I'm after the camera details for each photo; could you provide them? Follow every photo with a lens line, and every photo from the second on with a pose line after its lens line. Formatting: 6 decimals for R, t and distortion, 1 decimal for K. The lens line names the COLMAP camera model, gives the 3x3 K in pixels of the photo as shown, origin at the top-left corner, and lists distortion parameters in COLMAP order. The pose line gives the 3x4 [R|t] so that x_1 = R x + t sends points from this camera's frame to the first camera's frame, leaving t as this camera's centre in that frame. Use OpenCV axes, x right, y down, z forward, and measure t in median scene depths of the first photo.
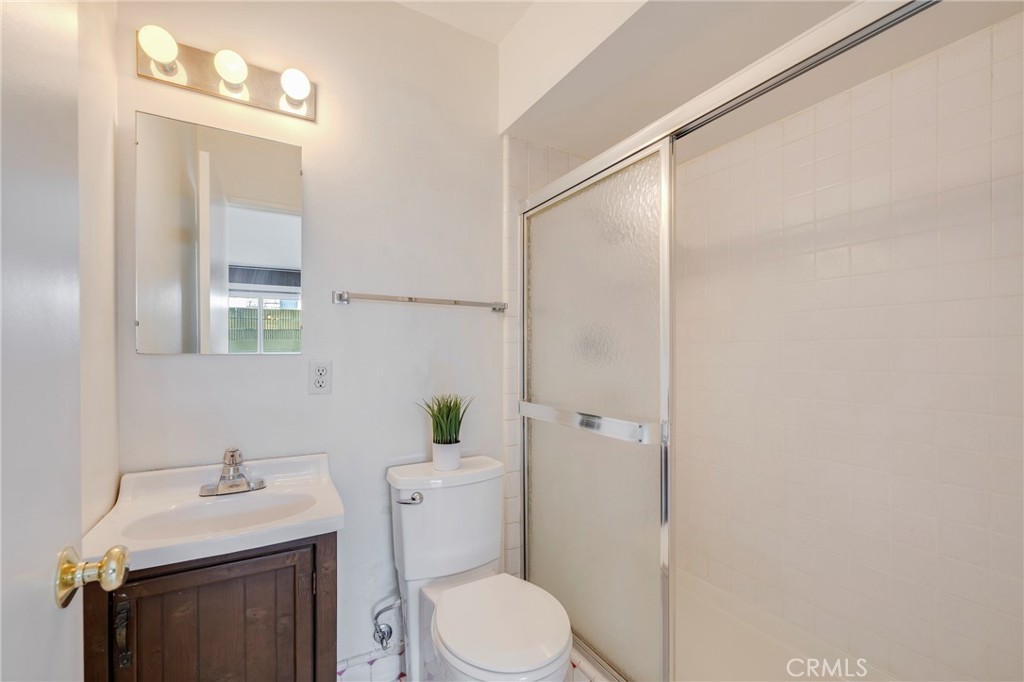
lens RADIAL K [[418.3, 0, 504.4], [0, 418.3, 351.8], [0, 0, 1]] dist [0.002660, -0.000992]
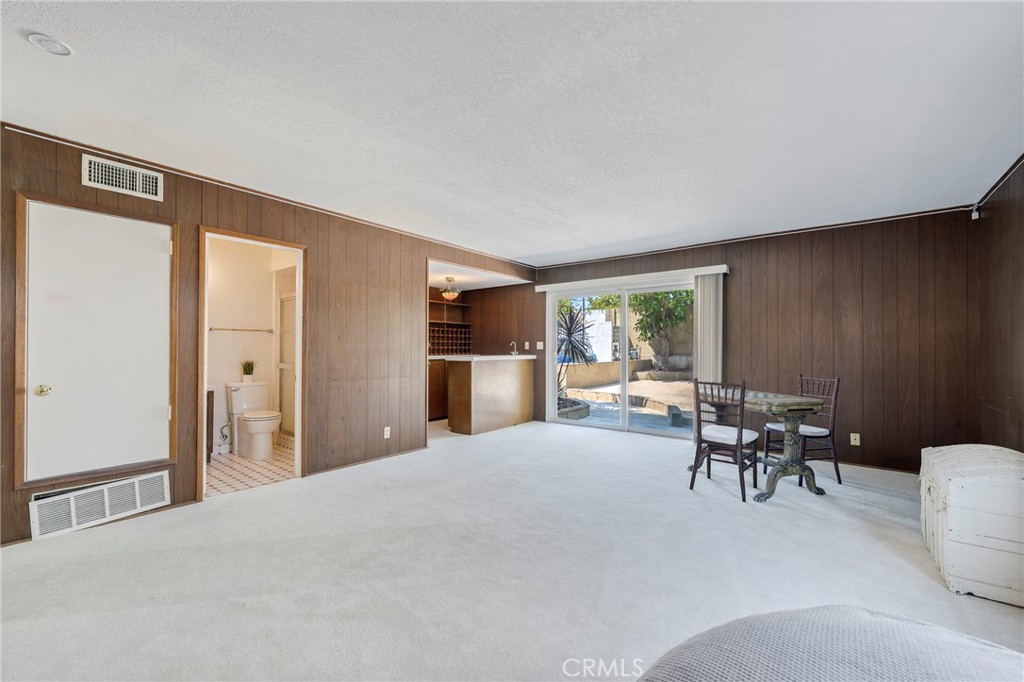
lens RADIAL K [[418.3, 0, 512.1], [0, 418.3, 342.7], [0, 0, 1]] dist [0.002660, -0.000992]
pose [[0.931914, 0.009967, 0.362543, 0.566147], [-0.007577, 0.999939, -0.008015, -0.015456], [-0.362601, 0.004723, 0.931932, -2.656726]]
